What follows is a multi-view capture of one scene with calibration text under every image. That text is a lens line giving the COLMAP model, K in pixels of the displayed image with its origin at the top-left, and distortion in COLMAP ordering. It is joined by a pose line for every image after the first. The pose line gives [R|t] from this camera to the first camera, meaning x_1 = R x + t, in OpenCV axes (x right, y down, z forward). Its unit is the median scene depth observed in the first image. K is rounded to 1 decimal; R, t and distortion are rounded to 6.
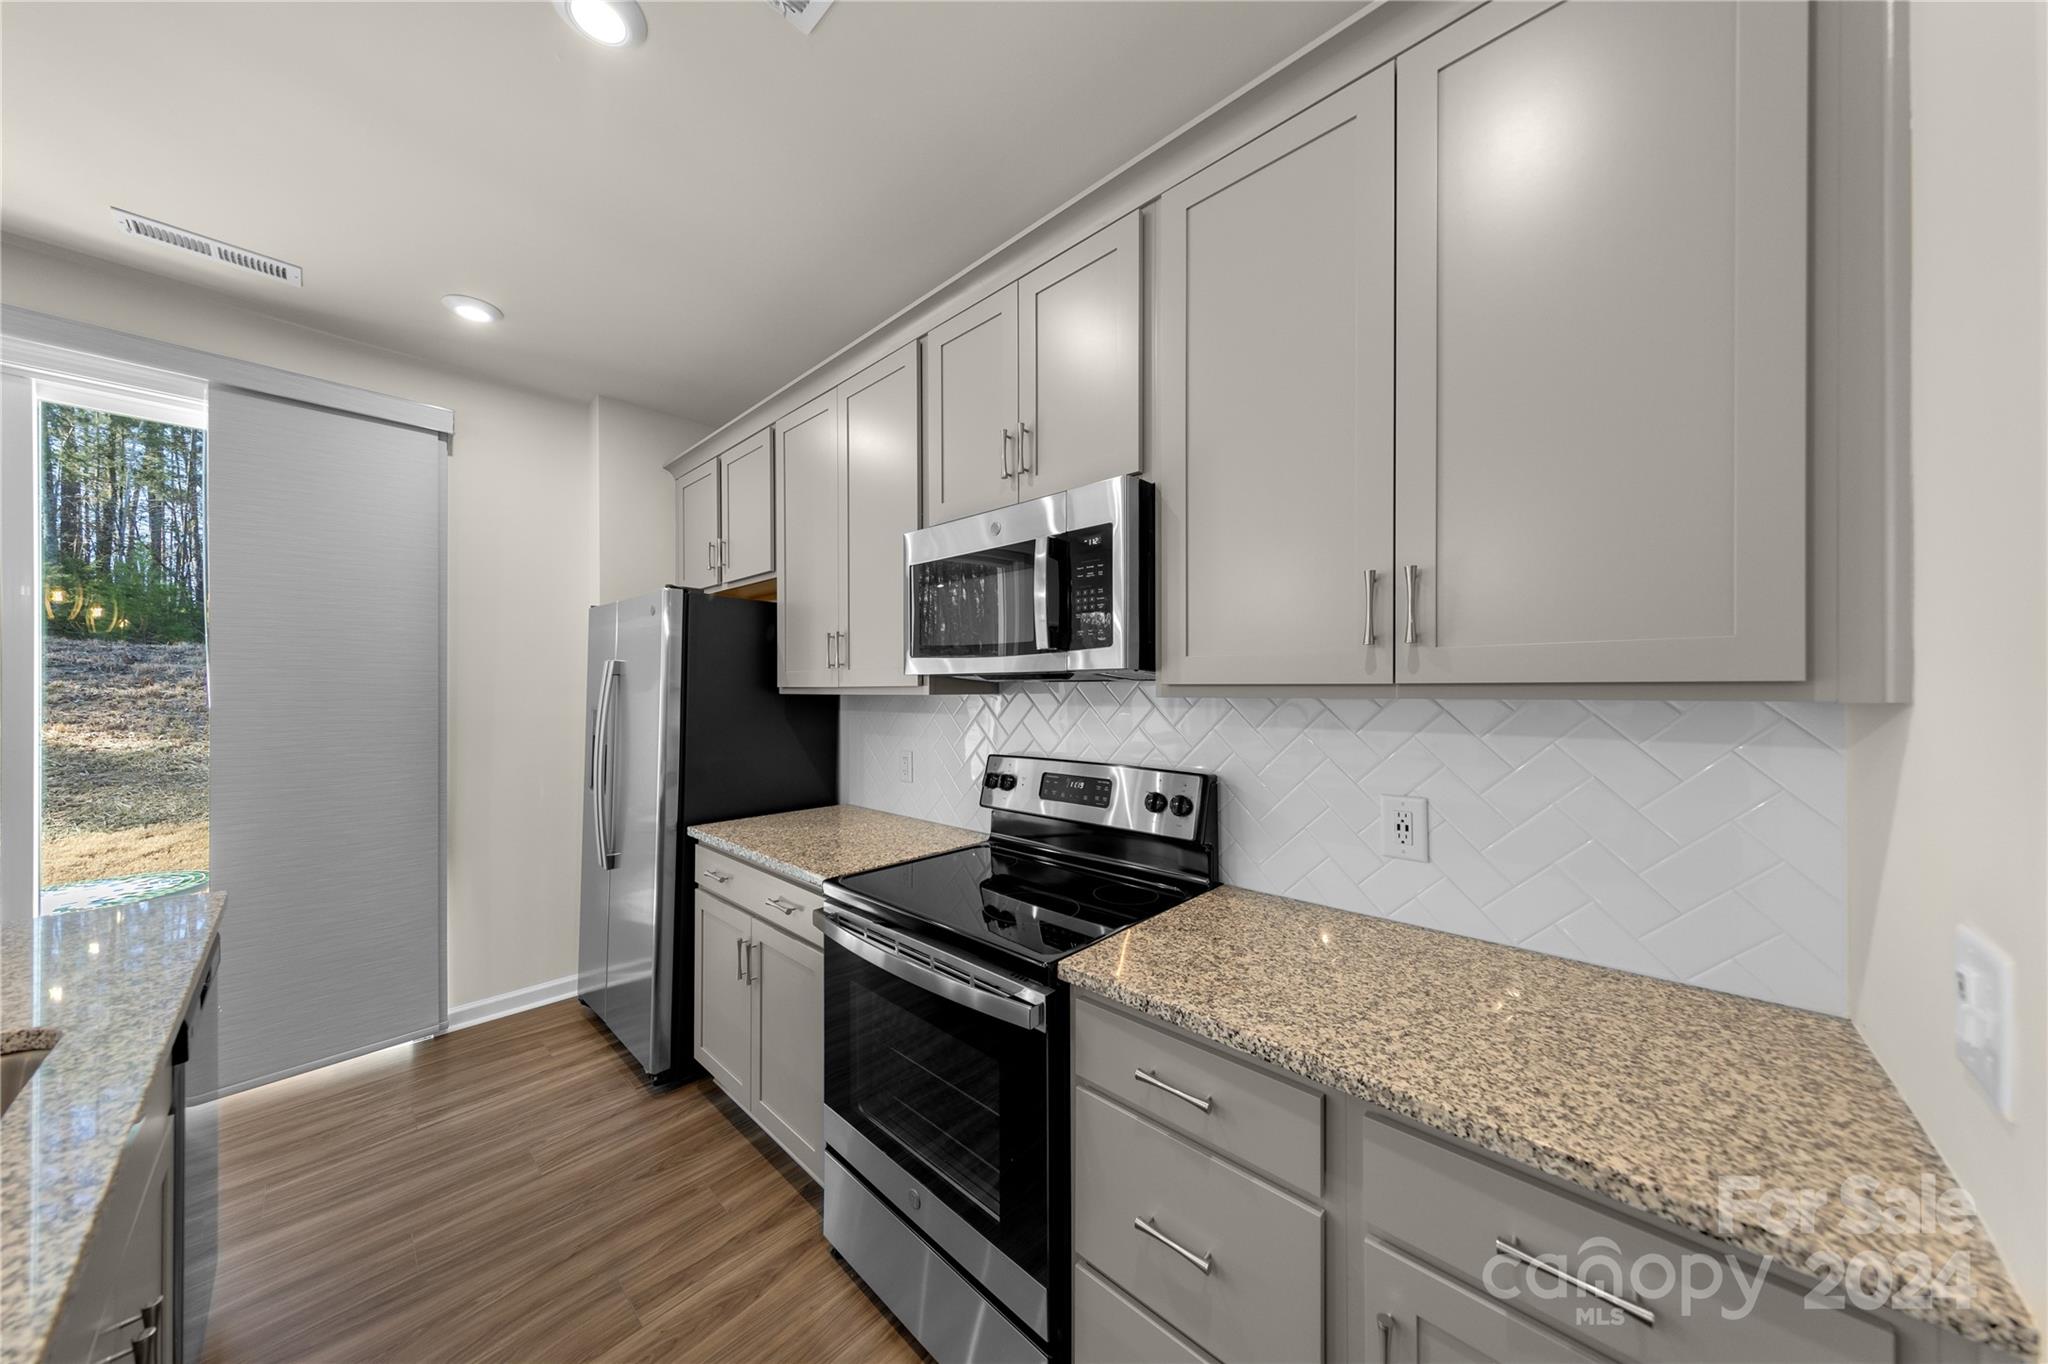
lens RADIAL K [[657.7, 0, 1029.7], [0, 657.7, 685.8], [0, 0, 1]] dist [0.000617, 0.000200]
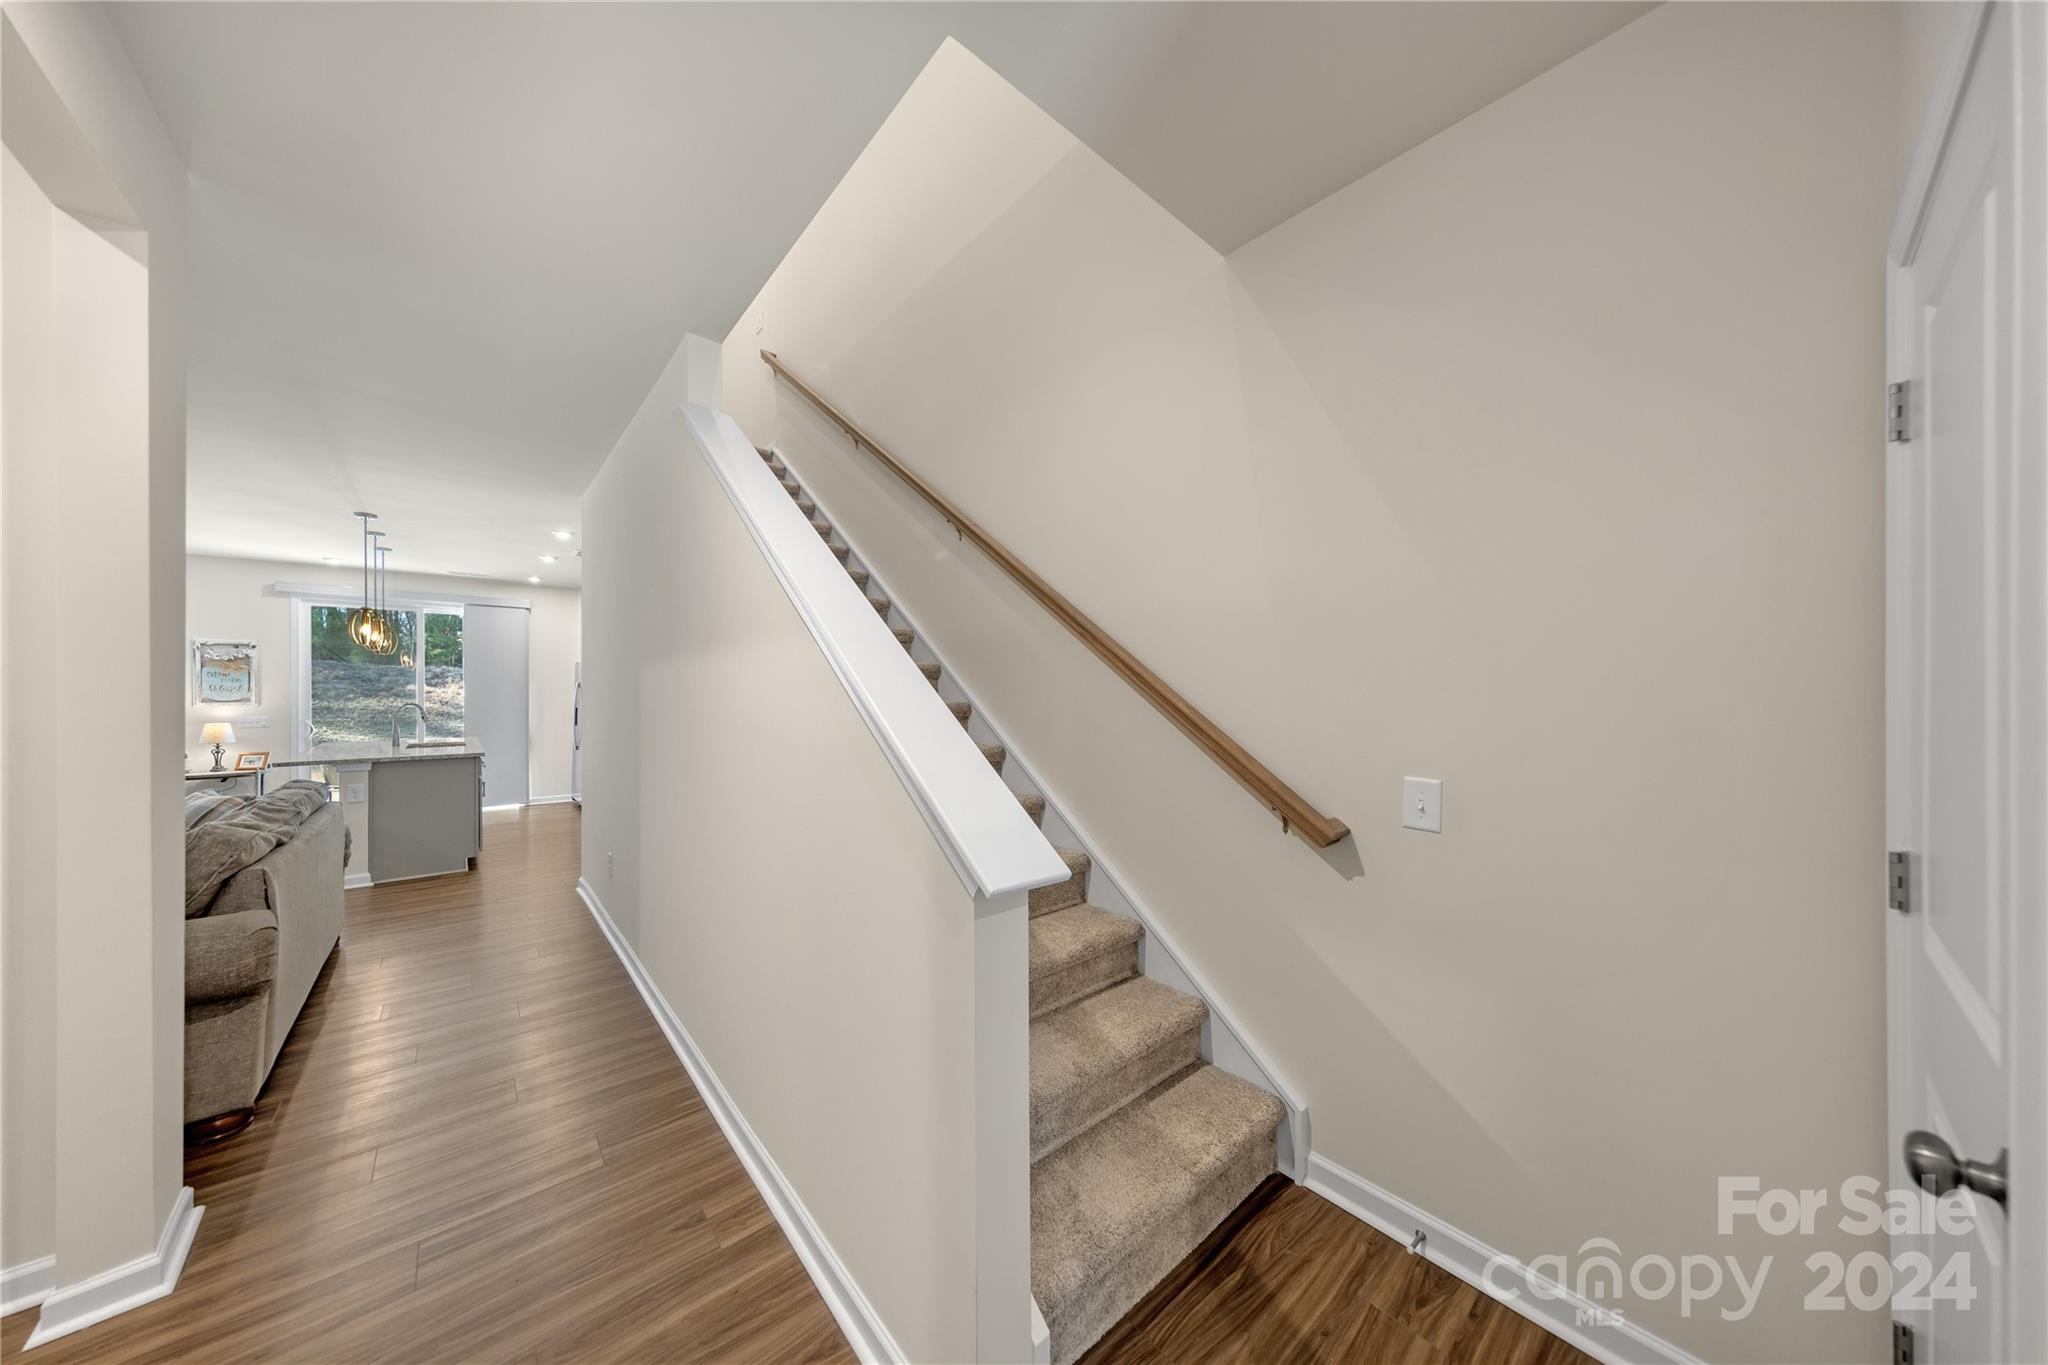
lens RADIAL K [[657.7, 0, 1030.7], [0, 657.7, 691.9], [0, 0, 1]] dist [0.000617, 0.000200]
pose [[0.993785, -0.001814, -0.111300, 2.881961], [0.002602, 0.999973, 0.006933, -0.010738], [0.111284, -0.007179, 0.993763, -2.894545]]
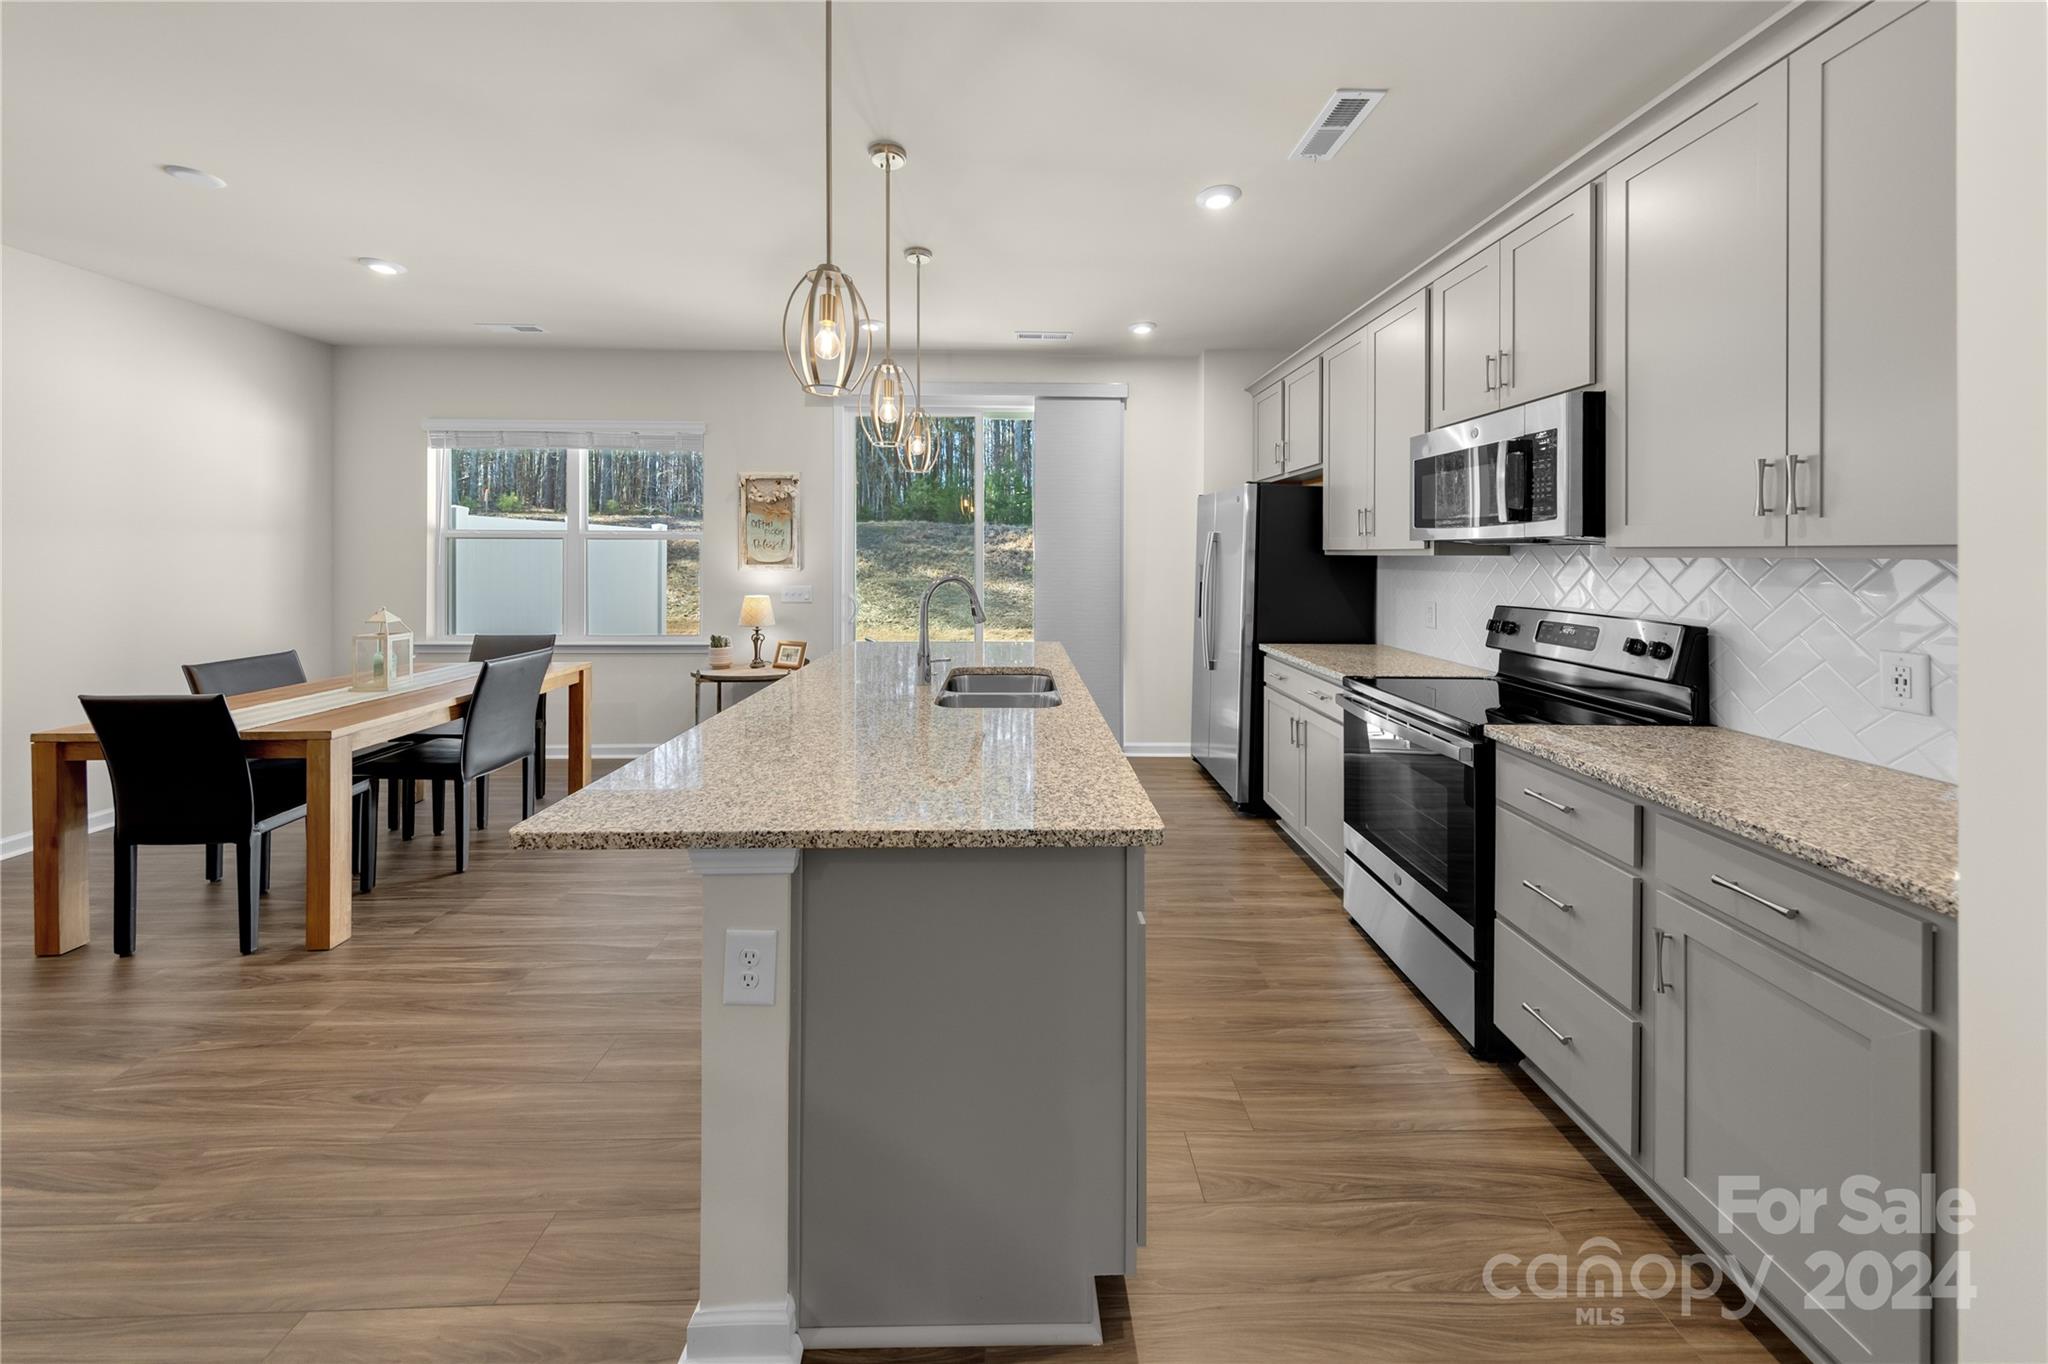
lens RADIAL K [[690.0, 0, 1006.0], [0, 690.0, 554.0], [0, 0, 1]] dist [0.014874, -0.000220]
pose [[0.672345, 0.005742, -0.740215, 0.342423], [-0.001766, 0.999980, 0.006153, 0.004612], [0.740235, -0.002830, 0.672342, -0.649335]]
